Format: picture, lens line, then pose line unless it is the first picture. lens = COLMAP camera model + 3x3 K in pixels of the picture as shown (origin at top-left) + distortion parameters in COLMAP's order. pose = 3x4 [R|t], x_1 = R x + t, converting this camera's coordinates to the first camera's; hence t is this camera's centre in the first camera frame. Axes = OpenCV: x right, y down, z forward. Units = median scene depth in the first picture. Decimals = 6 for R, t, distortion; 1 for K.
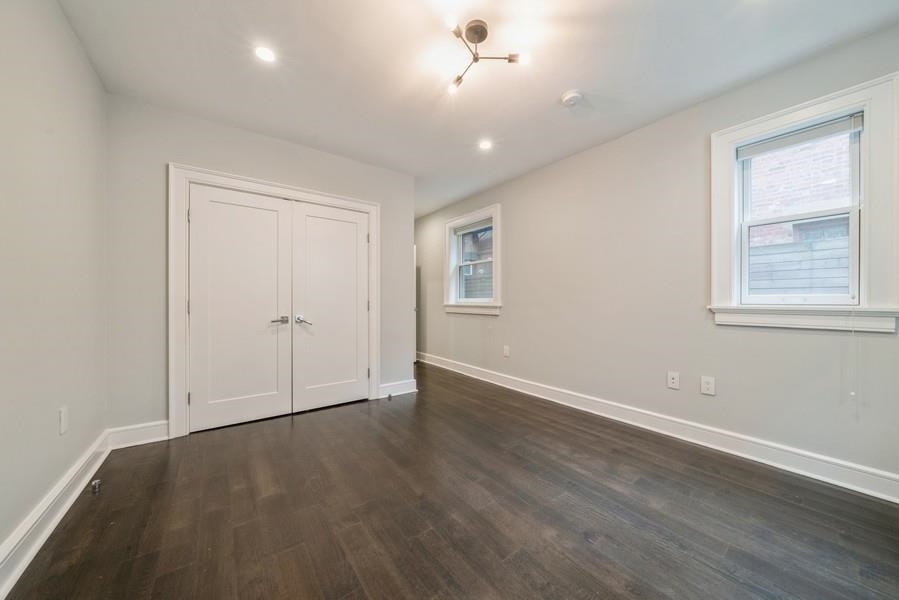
lens RADIAL K [[308.5, 0, 449.5], [0, 308.5, 300.0], [0, 0, 1]] dist [-0.000218, -0.000050]
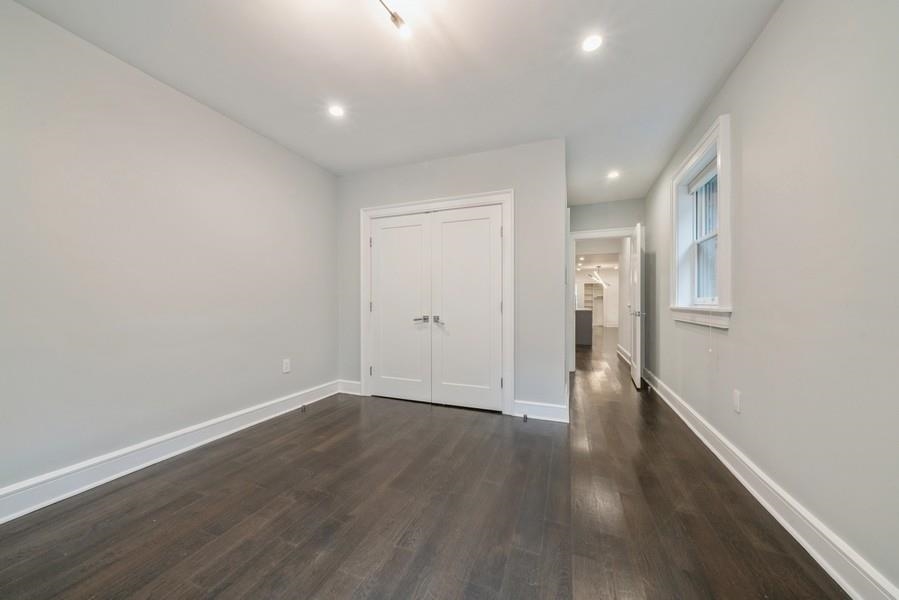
lens RADIAL K [[319.6, 0, 447.9], [0, 319.6, 301.4], [0, 0, 1]] dist [-0.000360, -0.000005]
pose [[0.533113, -0.002801, -0.846039, 0.435944], [0.004172, 0.999991, -0.000681, 0.000964], [0.846034, -0.003167, 0.533120, 0.377453]]
